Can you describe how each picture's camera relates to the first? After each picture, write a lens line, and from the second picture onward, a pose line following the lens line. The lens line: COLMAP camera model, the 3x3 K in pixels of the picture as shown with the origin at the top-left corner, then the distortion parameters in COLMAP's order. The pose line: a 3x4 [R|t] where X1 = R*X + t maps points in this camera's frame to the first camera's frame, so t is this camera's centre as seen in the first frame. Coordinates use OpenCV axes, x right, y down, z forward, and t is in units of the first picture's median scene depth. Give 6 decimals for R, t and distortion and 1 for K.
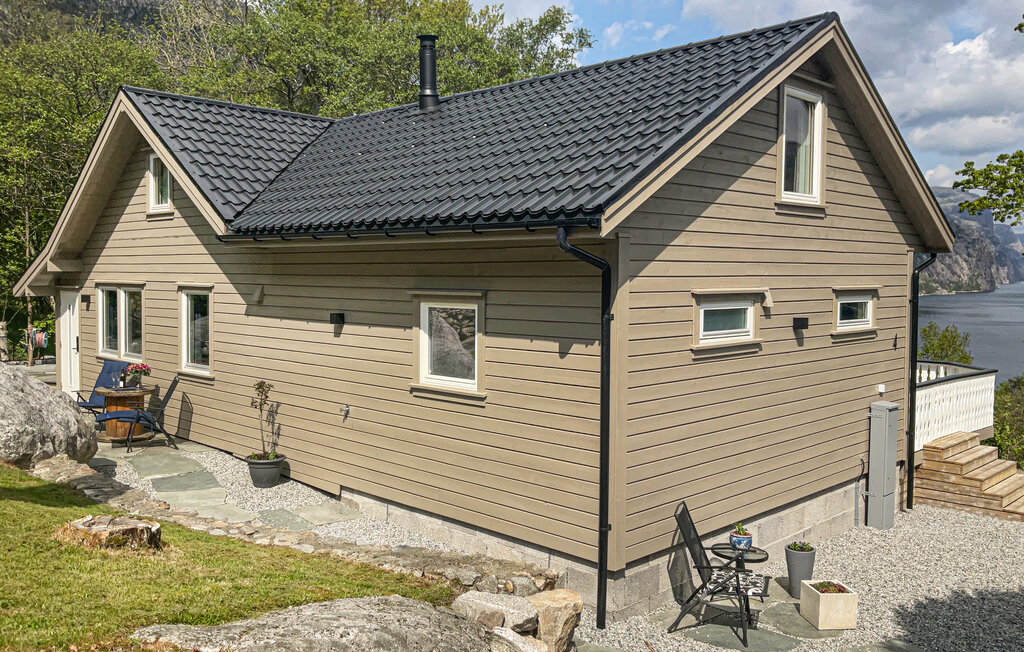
lens RADIAL K [[931.6, 0, 512.0], [0, 931.6, 326.0], [0, 0, 1]] dist [-0.137876, -0.002048]
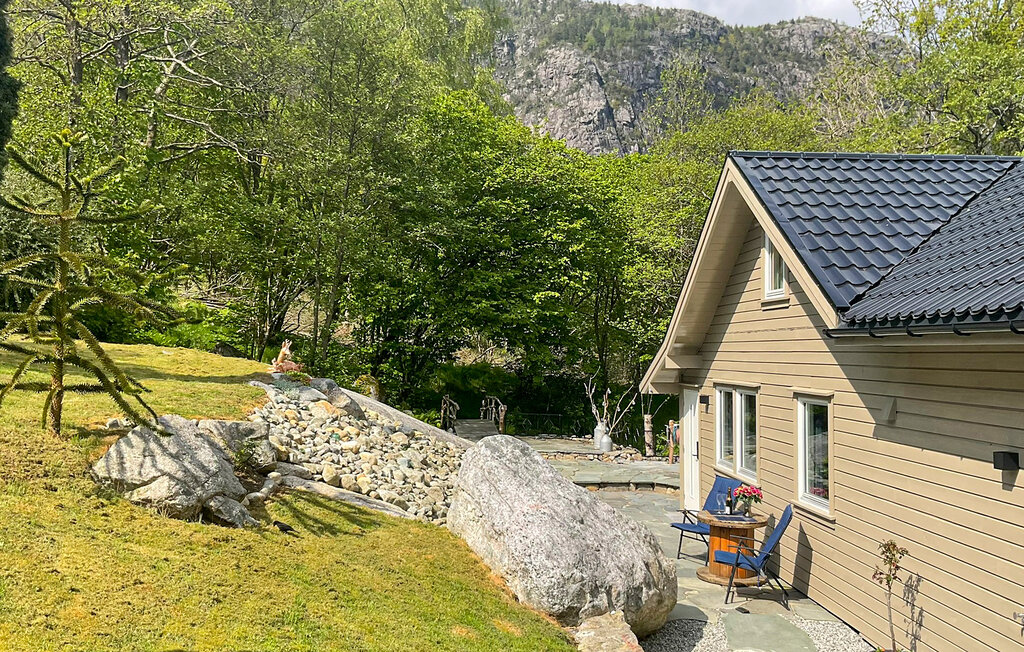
lens RADIAL K [[918.7, 0, 512.0], [0, 918.7, 326.0], [0, 0, 1]] dist [0.077520, -0.097937]
pose [[0.746764, -0.036904, -0.664065, -0.015398], [-0.021327, 0.996617, -0.079368, -0.032053], [0.664747, 0.073431, 0.743451, 0.243632]]
